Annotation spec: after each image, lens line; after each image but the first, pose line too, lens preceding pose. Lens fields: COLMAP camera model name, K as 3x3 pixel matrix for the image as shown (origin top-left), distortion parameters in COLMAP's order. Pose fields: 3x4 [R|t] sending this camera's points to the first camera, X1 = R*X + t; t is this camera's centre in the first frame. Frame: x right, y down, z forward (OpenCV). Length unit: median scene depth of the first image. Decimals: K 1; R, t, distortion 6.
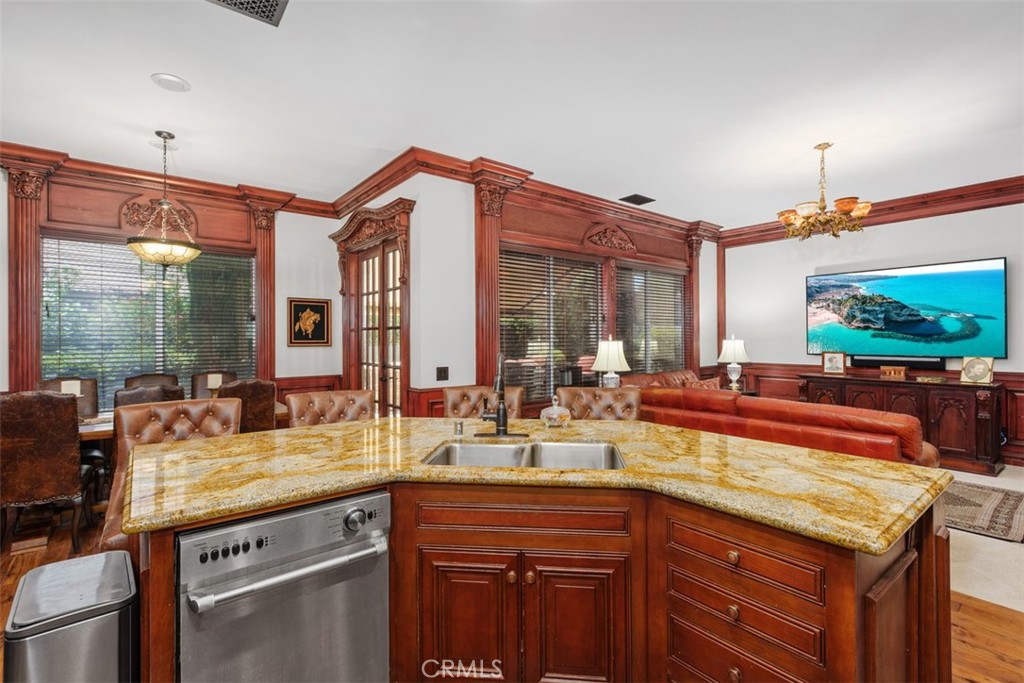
lens RADIAL K [[474.6, 0, 513.3], [0, 474.6, 341.2], [0, 0, 1]] dist [0.004206, -0.002575]
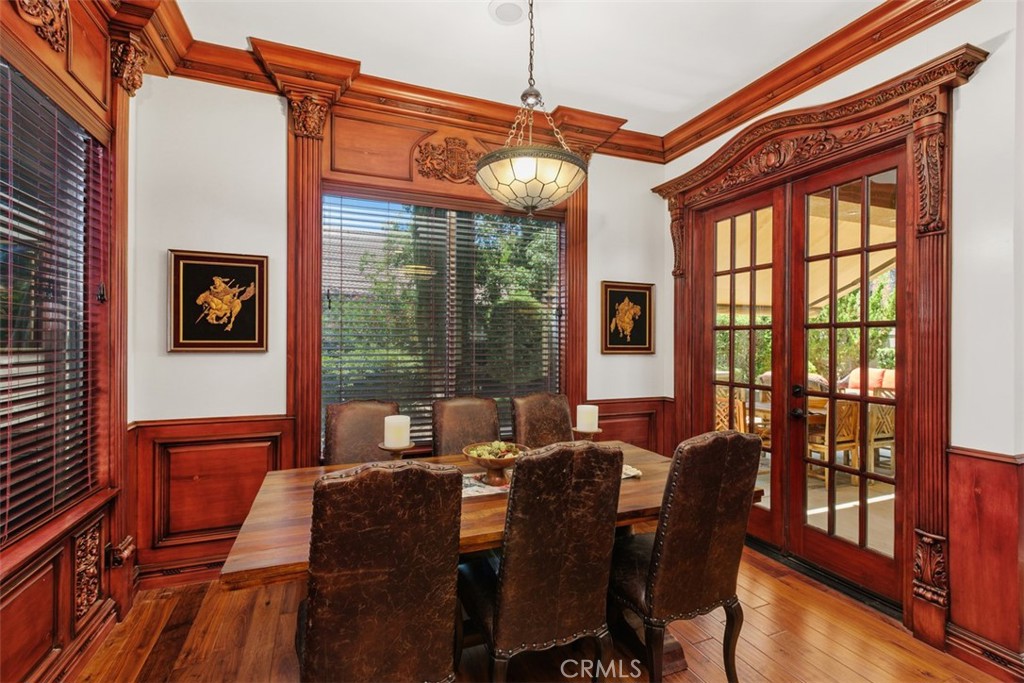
lens RADIAL K [[474.6, 0, 509.6], [0, 474.6, 345.0], [0, 0, 1]] dist [0.004206, -0.002575]
pose [[0.955832, 0.012093, -0.293665, -0.507636], [-0.011552, 0.999927, 0.003577, -0.002767], [0.293687, -0.000027, 0.955902, 0.401083]]
